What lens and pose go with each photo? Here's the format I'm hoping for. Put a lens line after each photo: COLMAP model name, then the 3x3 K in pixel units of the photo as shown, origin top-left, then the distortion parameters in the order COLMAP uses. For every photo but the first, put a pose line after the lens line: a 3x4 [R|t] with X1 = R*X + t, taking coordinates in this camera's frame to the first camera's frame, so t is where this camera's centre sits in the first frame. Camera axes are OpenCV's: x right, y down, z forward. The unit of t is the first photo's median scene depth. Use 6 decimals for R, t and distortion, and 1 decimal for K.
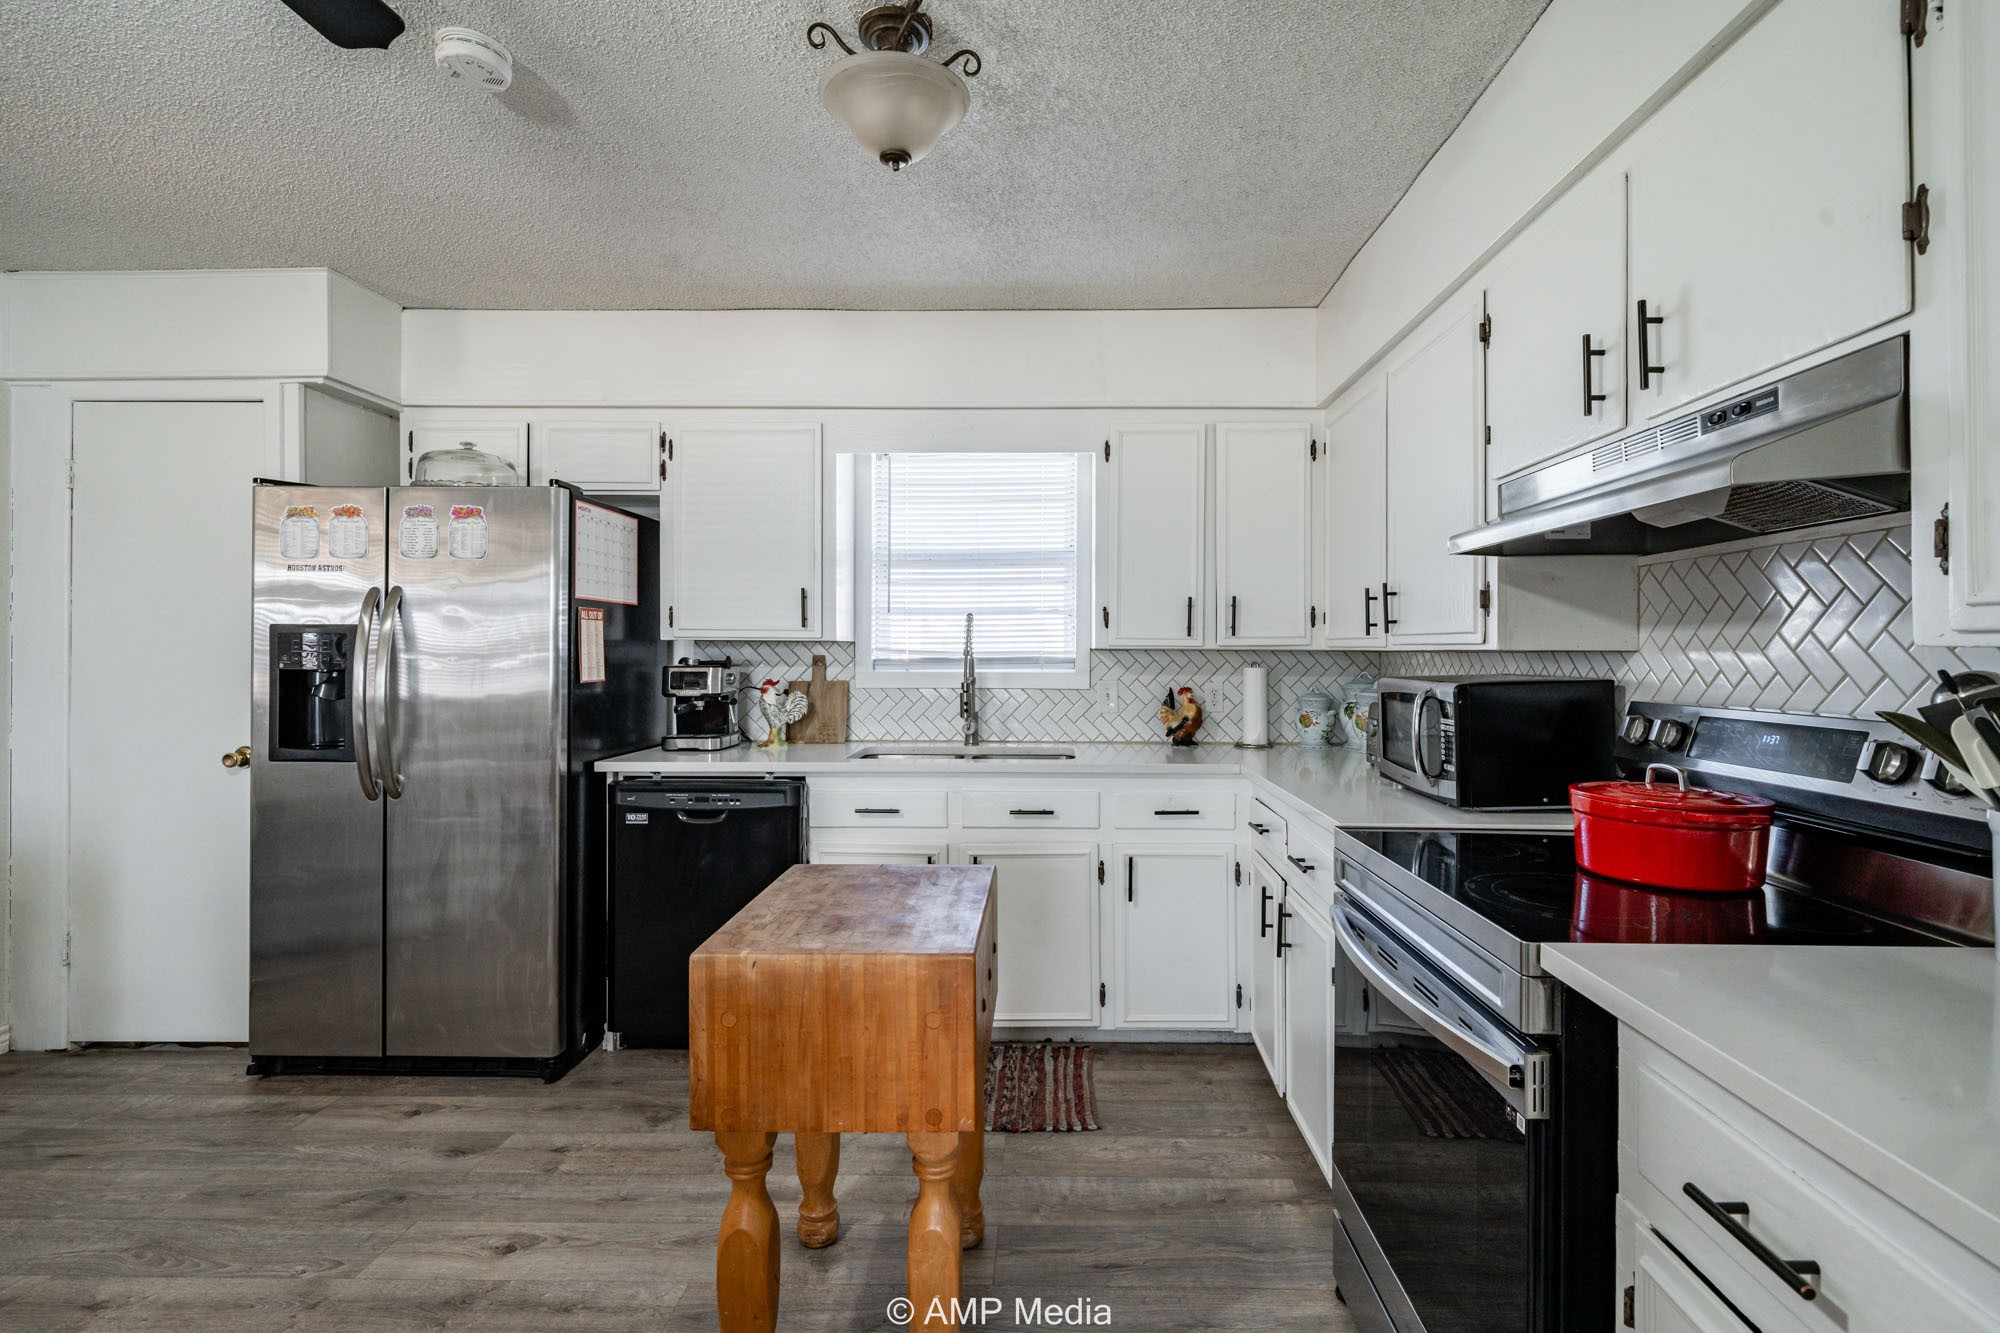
lens RADIAL K [[910.8, 0, 1031.3], [0, 910.8, 647.6], [0, 0, 1]] dist [0.005066, -0.001381]
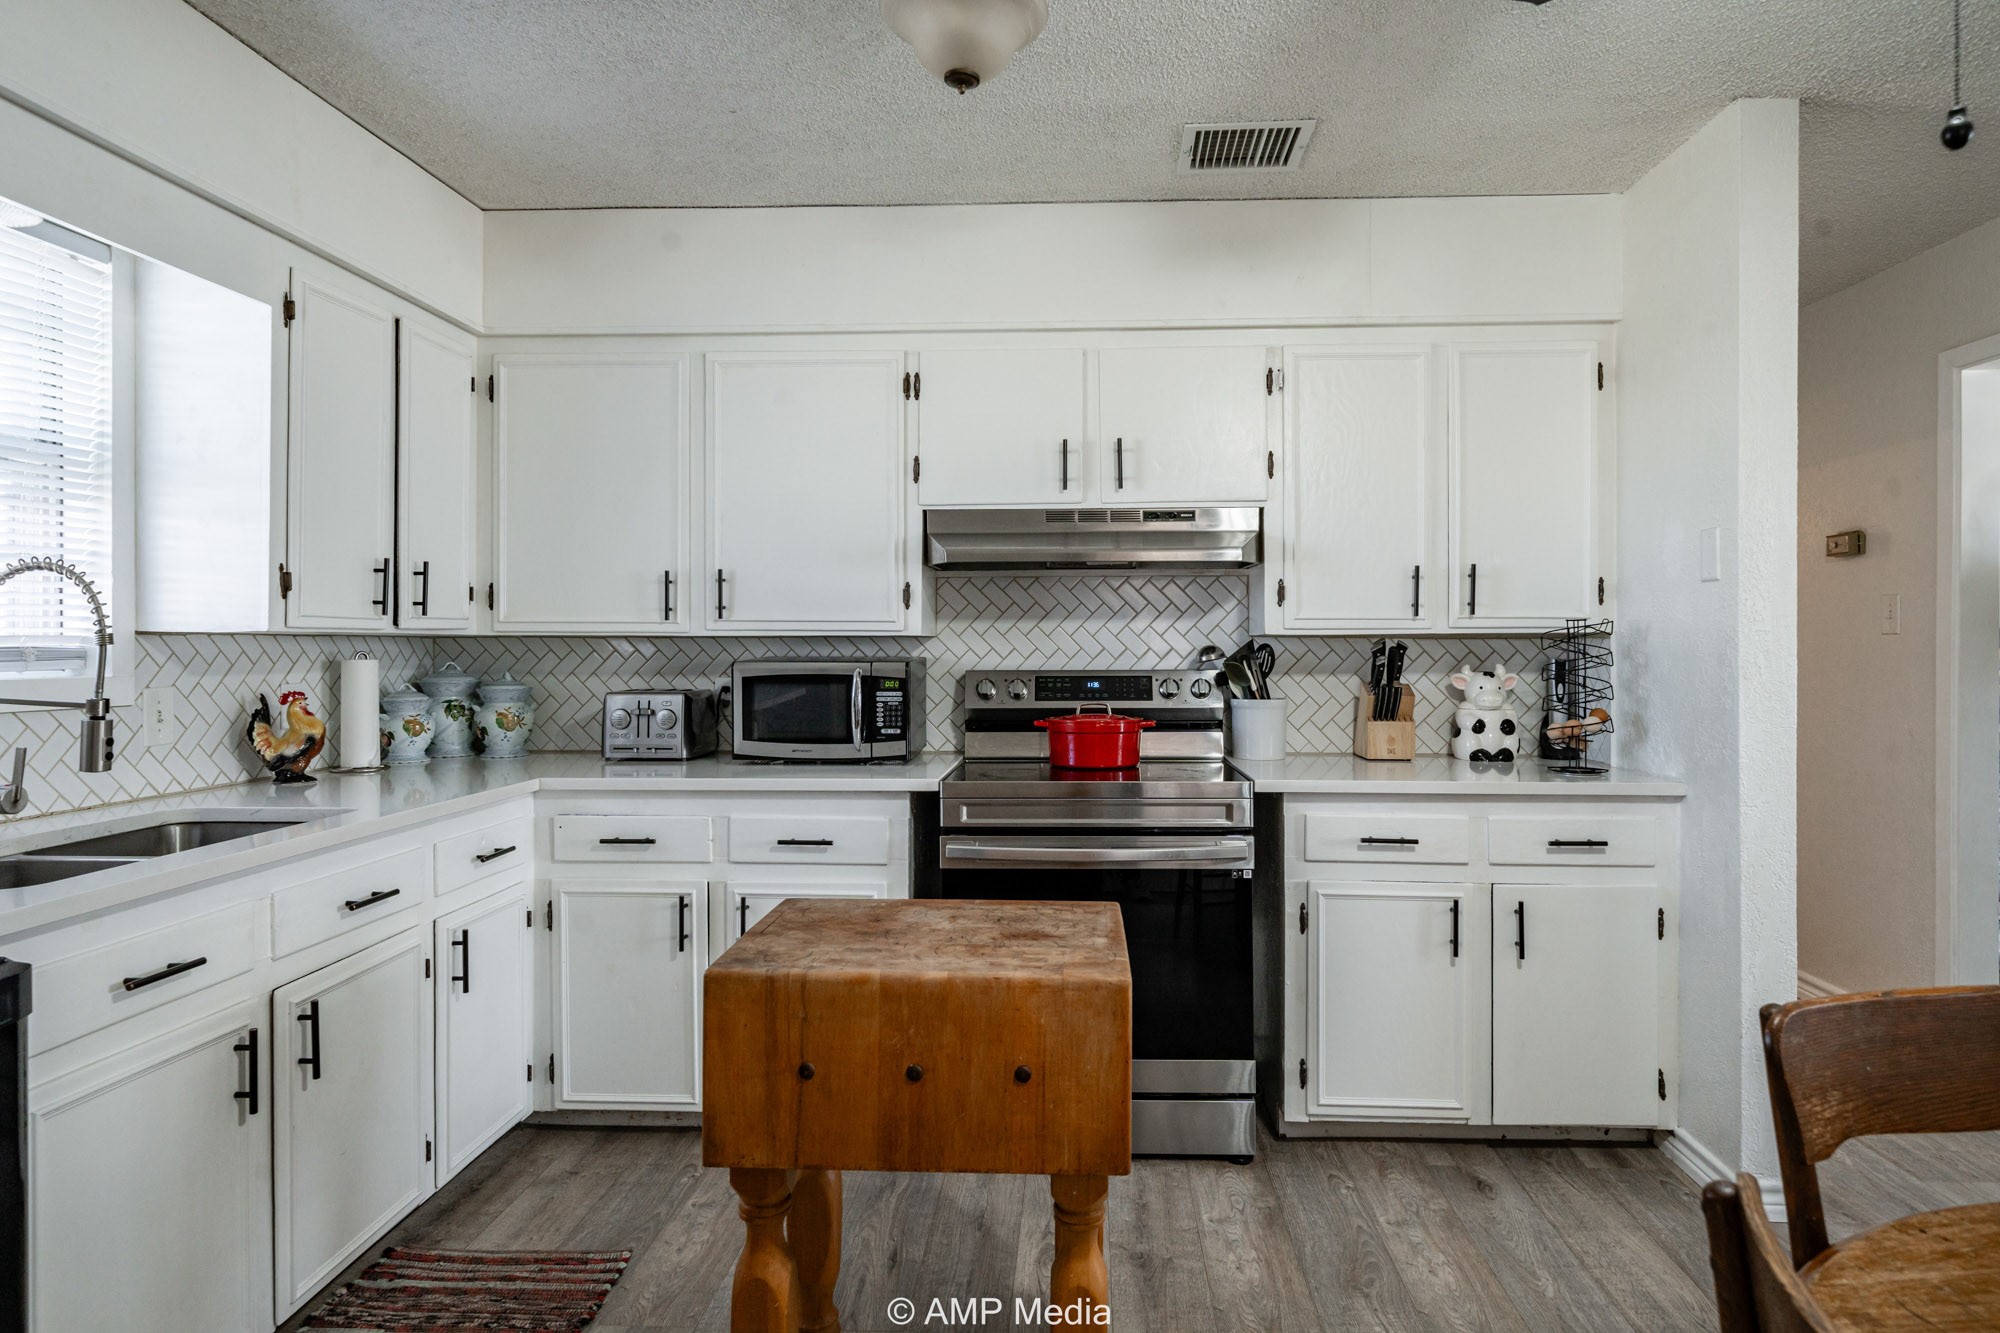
lens RADIAL K [[1131.5, 0, 1031.4], [0, 1131.5, 641.9], [0, 0, 1]] dist [0.002338, -0.004076]
pose [[0.029388, -0.003197, 0.999563, -0.745139], [-0.004064, 0.999986, 0.003318, 0.003741], [-0.999560, -0.004160, 0.029375, 0.538361]]
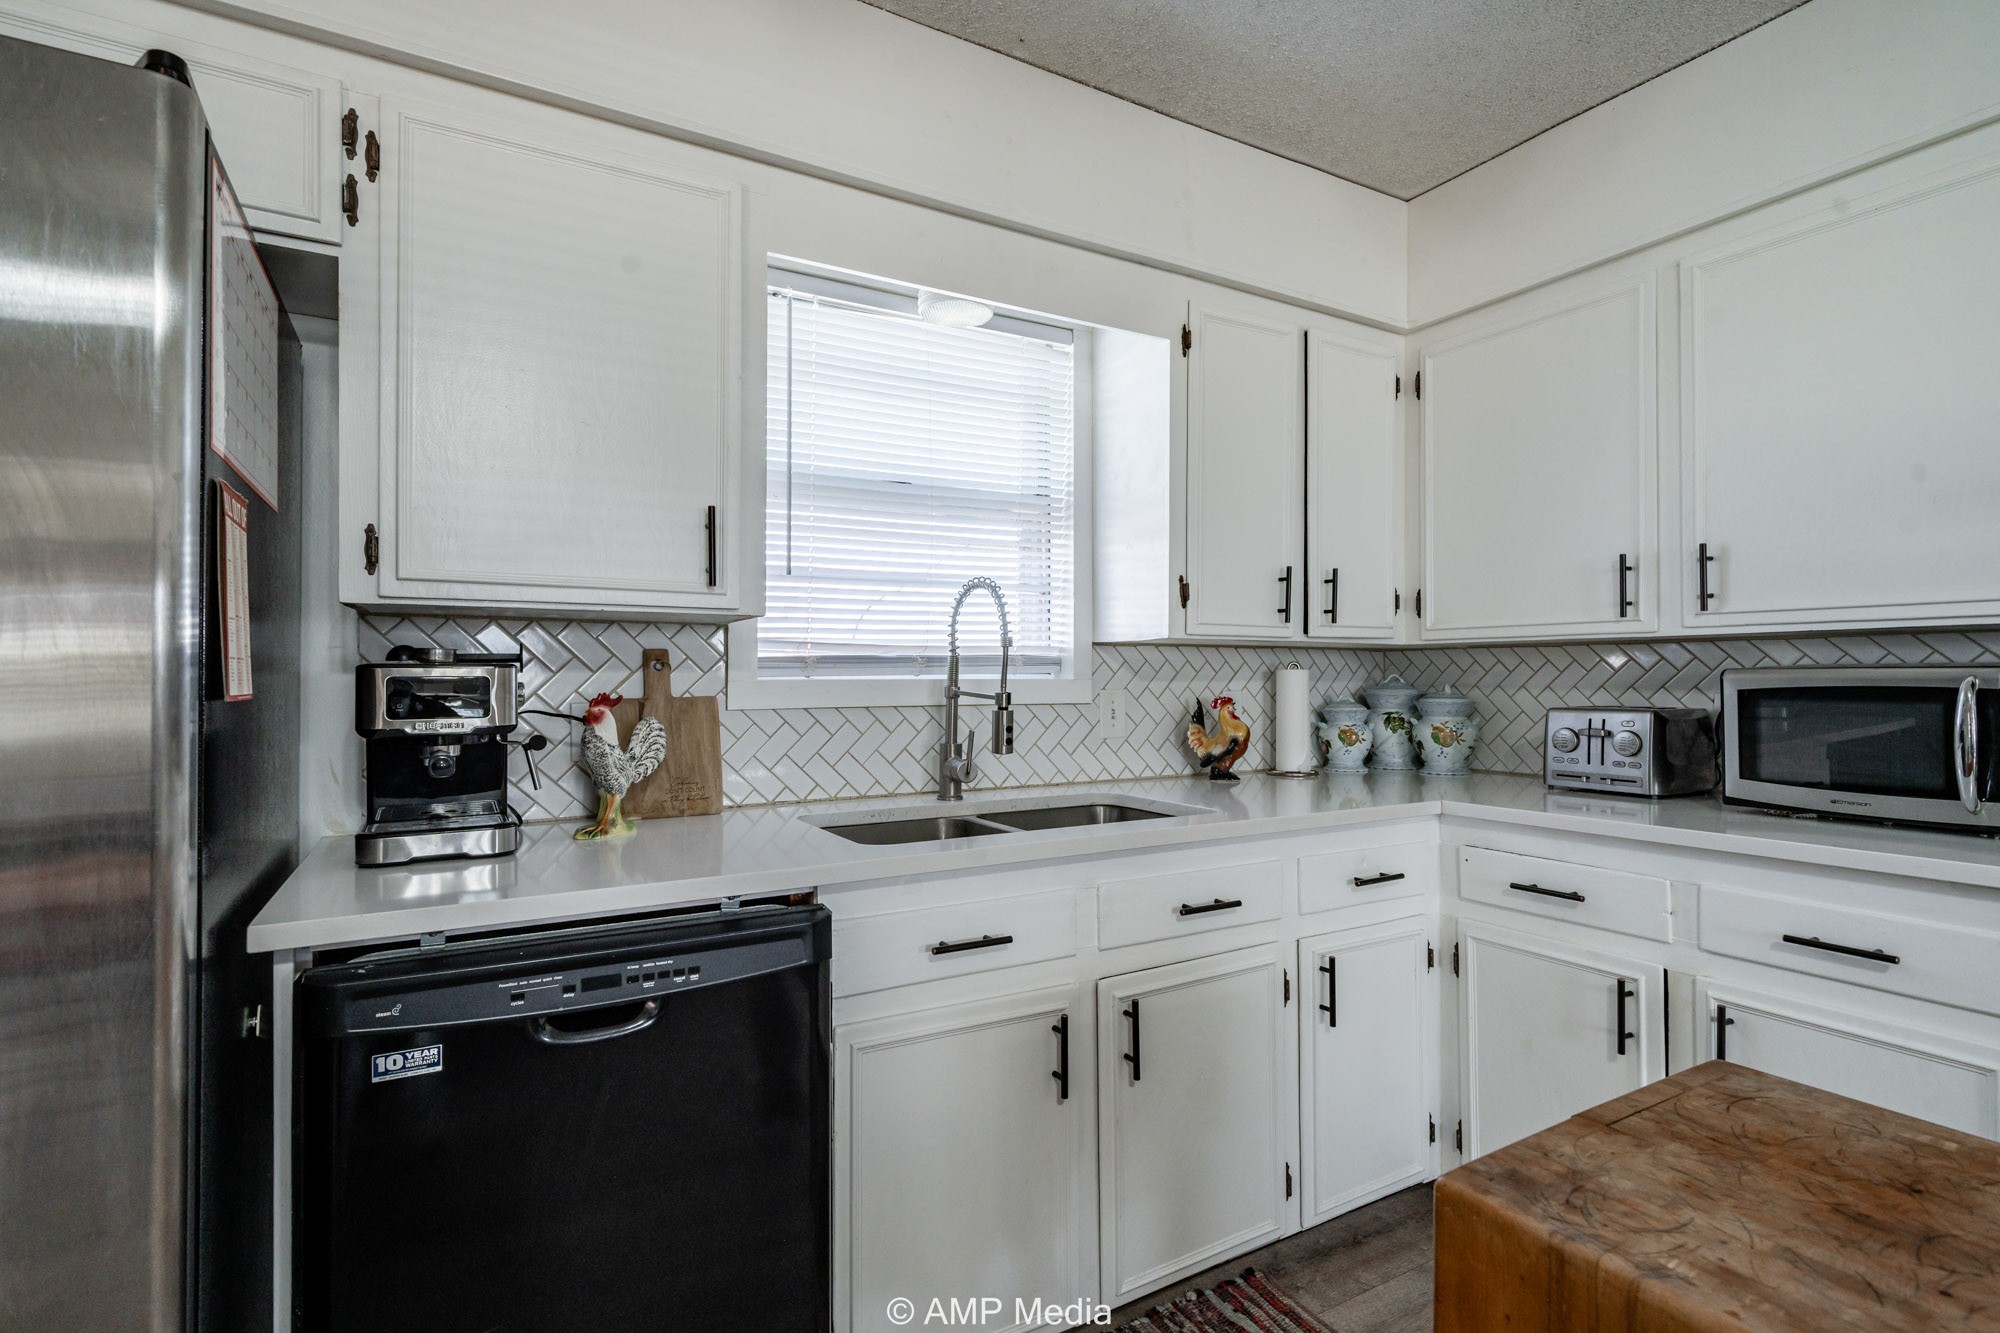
lens RADIAL K [[910.8, 0, 1003.6], [0, 910.8, 676.5], [0, 0, 1]] dist [0.005066, -0.001381]
pose [[0.867302, -0.004659, 0.497760, -0.405788], [0.004860, 0.999988, 0.000891, 0.030626], [-0.497758, 0.001646, 0.867314, 0.556188]]
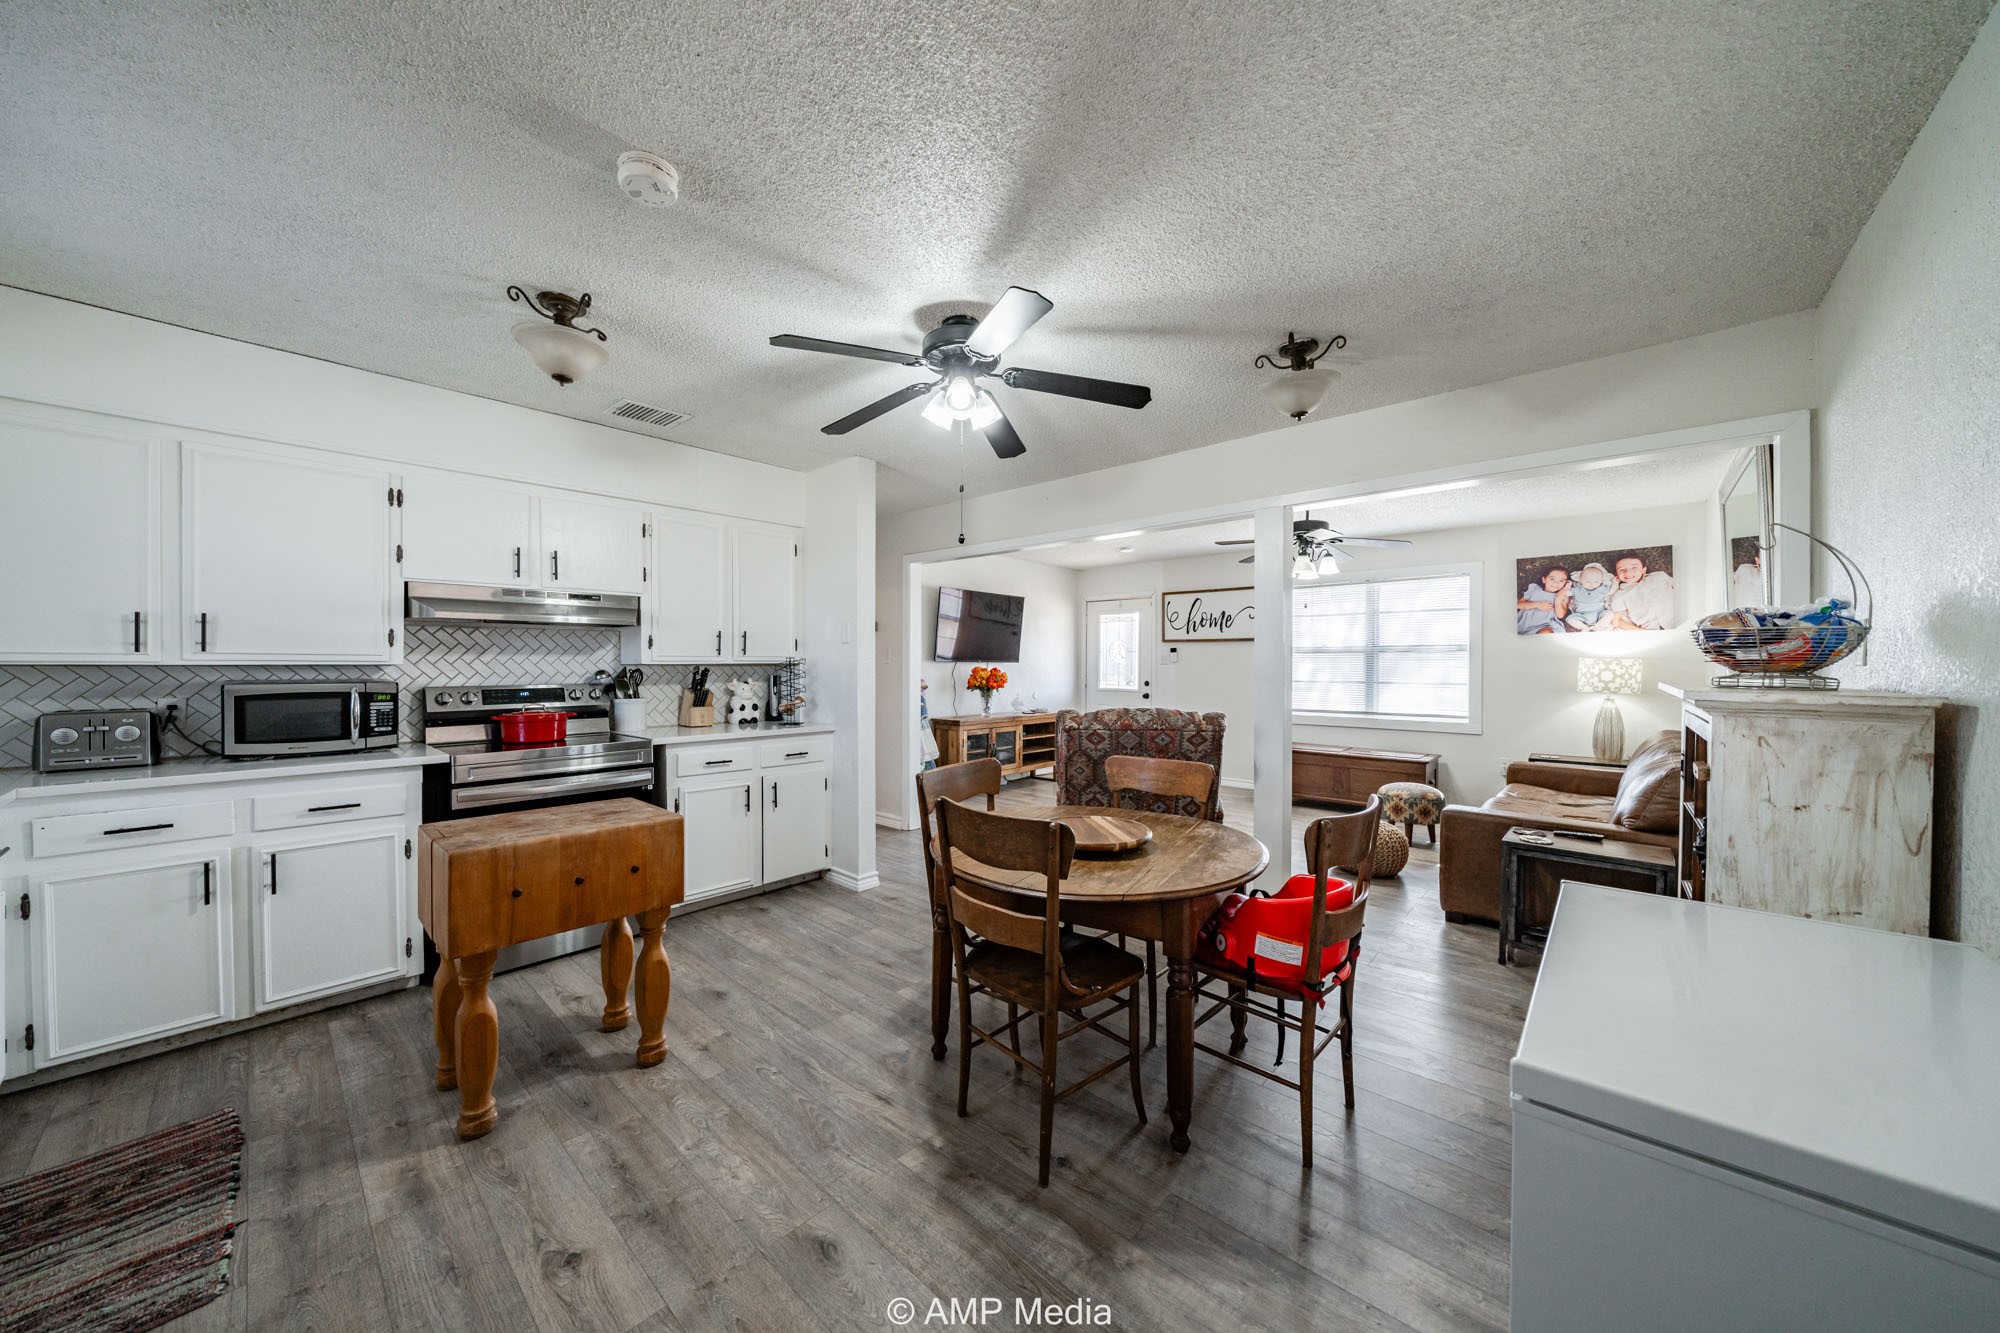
lens RADIAL K [[693.6, 0, 1003.0], [0, 693.6, 665.1], [0, 0, 1]] dist [-0.013956, 0.000604]
pose [[-0.753043, -0.003588, 0.657962, -0.971606], [-0.004972, 0.999988, -0.000238, -0.001833], [-0.657953, -0.003450, -0.753051, 0.856023]]
